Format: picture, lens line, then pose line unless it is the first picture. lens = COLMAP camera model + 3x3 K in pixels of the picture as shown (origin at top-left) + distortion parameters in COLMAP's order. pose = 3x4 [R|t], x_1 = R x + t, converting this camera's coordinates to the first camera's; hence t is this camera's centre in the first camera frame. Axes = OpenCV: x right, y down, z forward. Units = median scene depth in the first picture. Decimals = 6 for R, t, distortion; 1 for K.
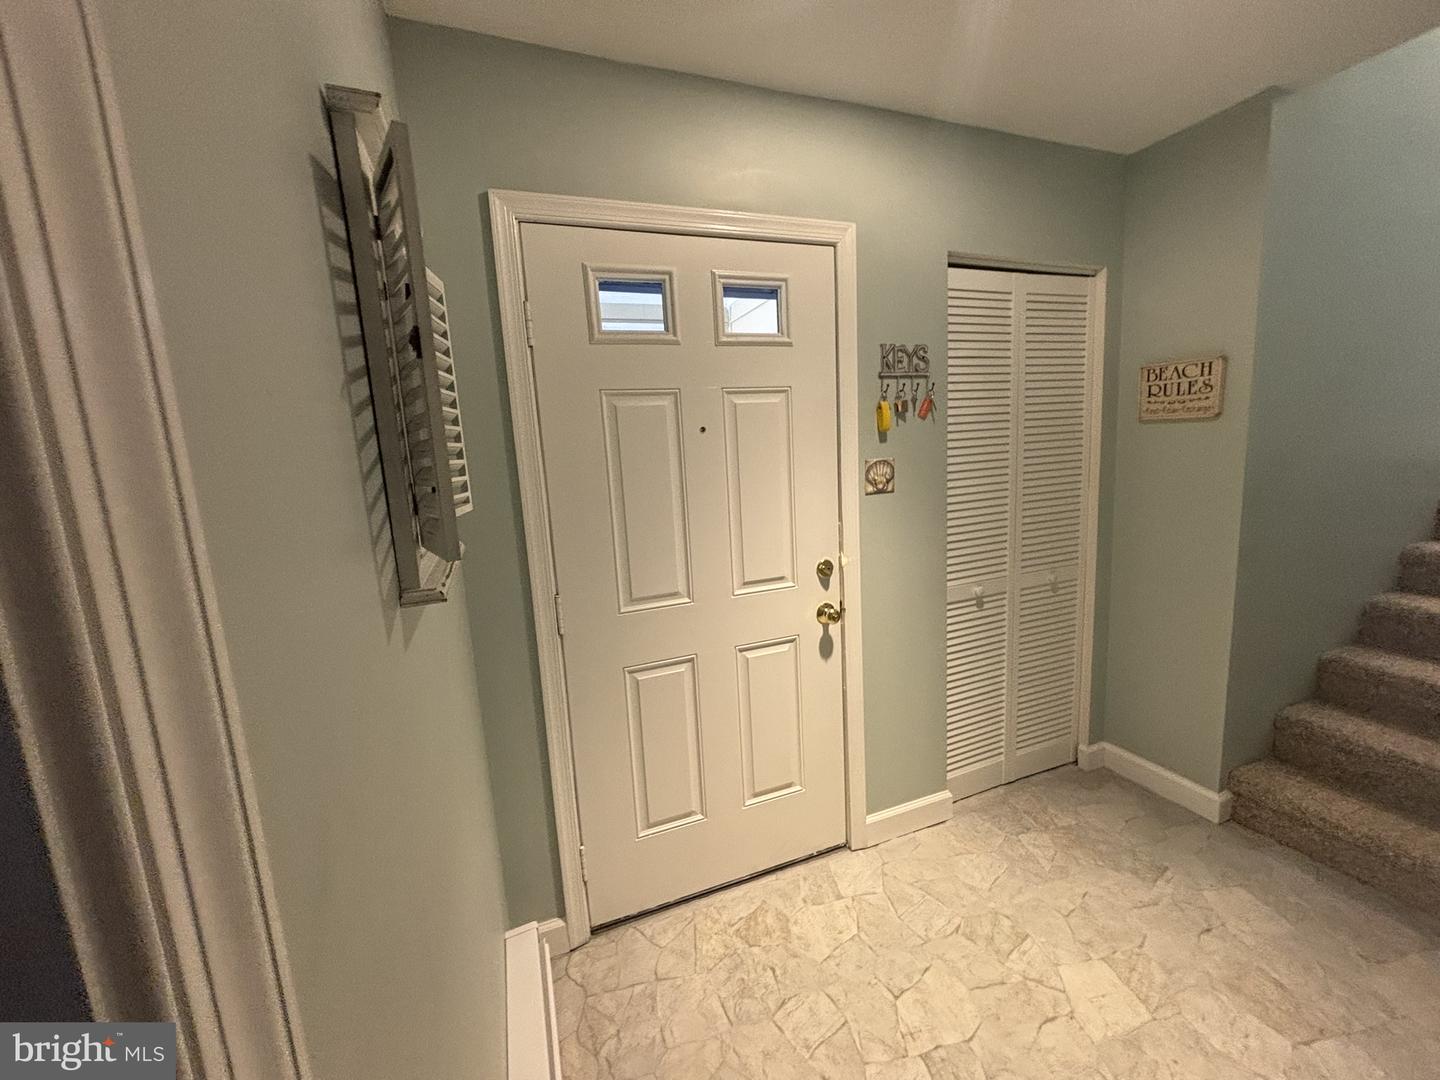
lens RADIAL K [[578.5, 0, 718.8], [0, 578.5, 544.7], [0, 0, 1]] dist [0.001357, -0.000671]
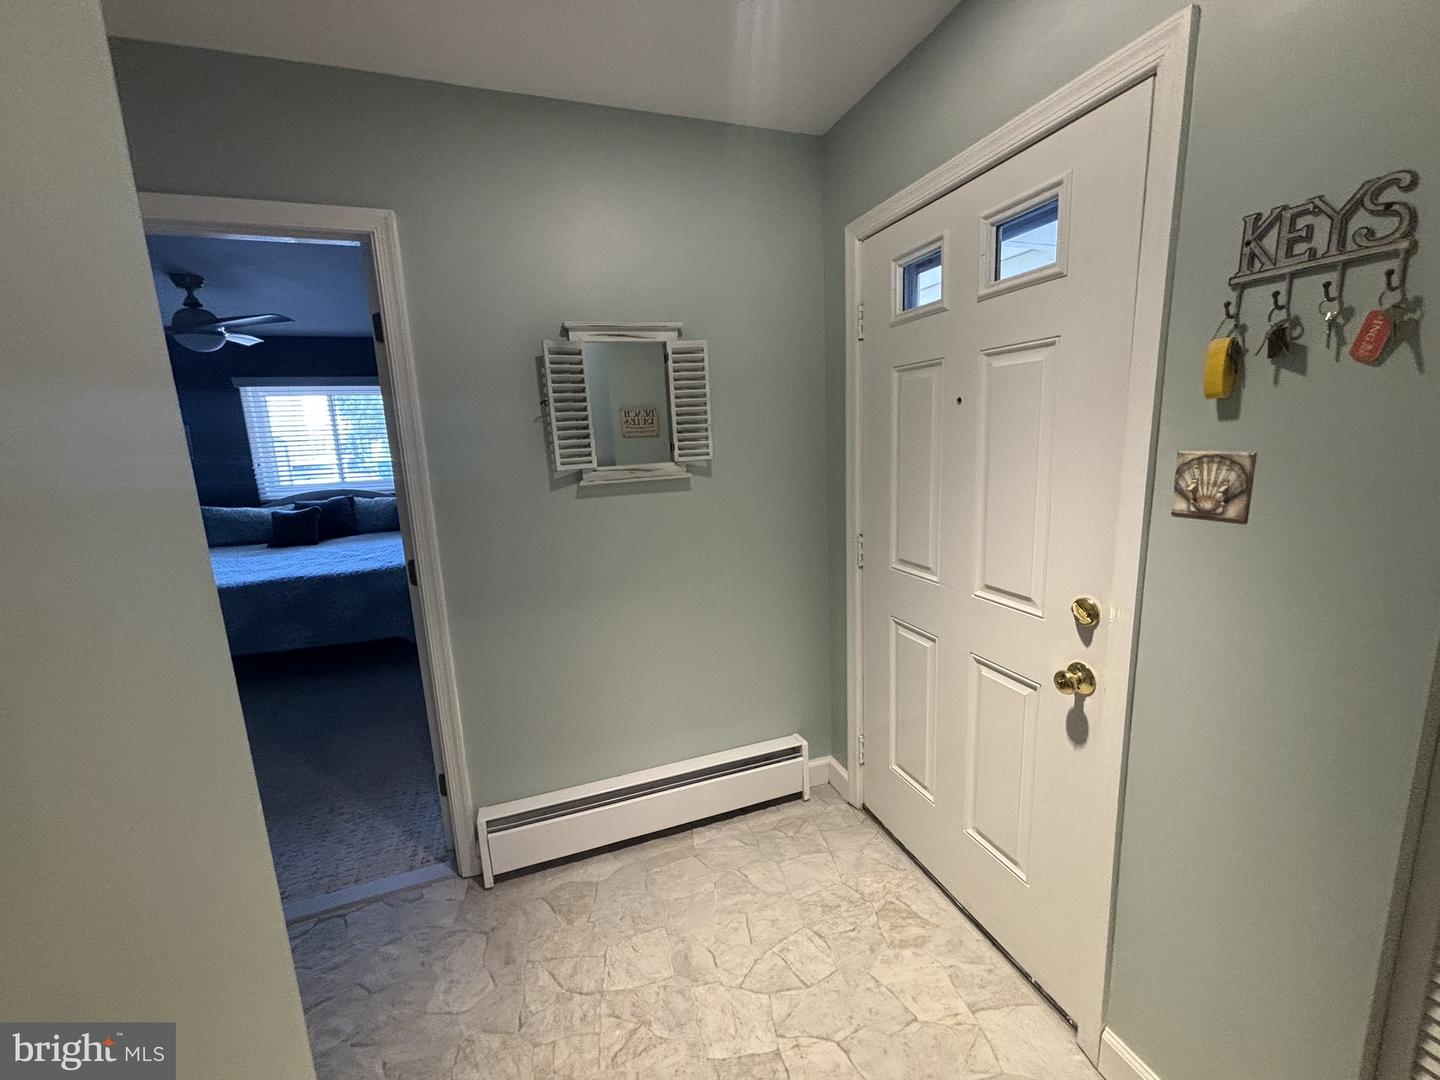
lens RADIAL K [[578.5, 0, 718.0], [0, 578.5, 536.8], [0, 0, 1]] dist [0.001357, -0.000671]
pose [[-0.026721, 0.236345, -0.971302, 0.812013], [-0.107974, 0.965282, 0.237851, -0.151591], [0.993795, 0.111231, -0.000274, 0.577591]]
